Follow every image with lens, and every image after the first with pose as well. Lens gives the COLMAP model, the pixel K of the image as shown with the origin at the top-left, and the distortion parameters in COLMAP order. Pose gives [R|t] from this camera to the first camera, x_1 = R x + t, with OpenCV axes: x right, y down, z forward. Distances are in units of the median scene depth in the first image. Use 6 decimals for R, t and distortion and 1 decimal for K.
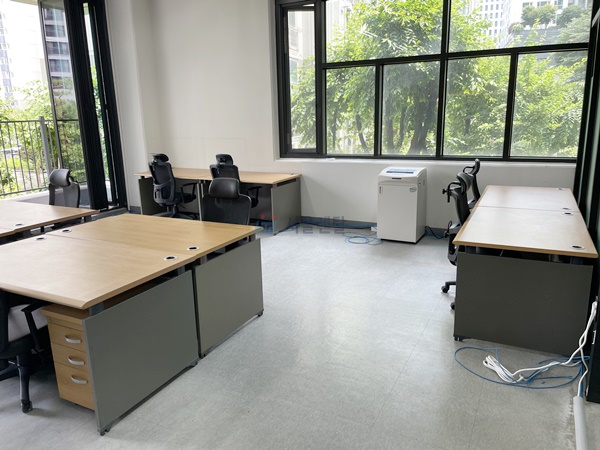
lens RADIAL K [[466.1, 0, 303.4], [0, 466.1, 224.2], [0, 0, 1]] dist [0.072893, -0.096173]
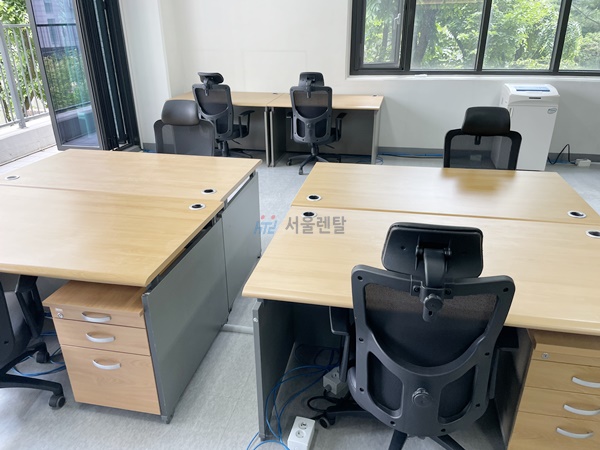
lens RADIAL K [[466.1, 0, 297.8], [0, 466.1, 230.1], [0, 0, 1]] dist [0.072893, -0.096173]
pose [[0.967288, -0.092340, 0.236278, -0.404233], [0.047565, 0.980898, 0.188619, -0.040076], [-0.249182, -0.171211, 0.953203, 0.214494]]
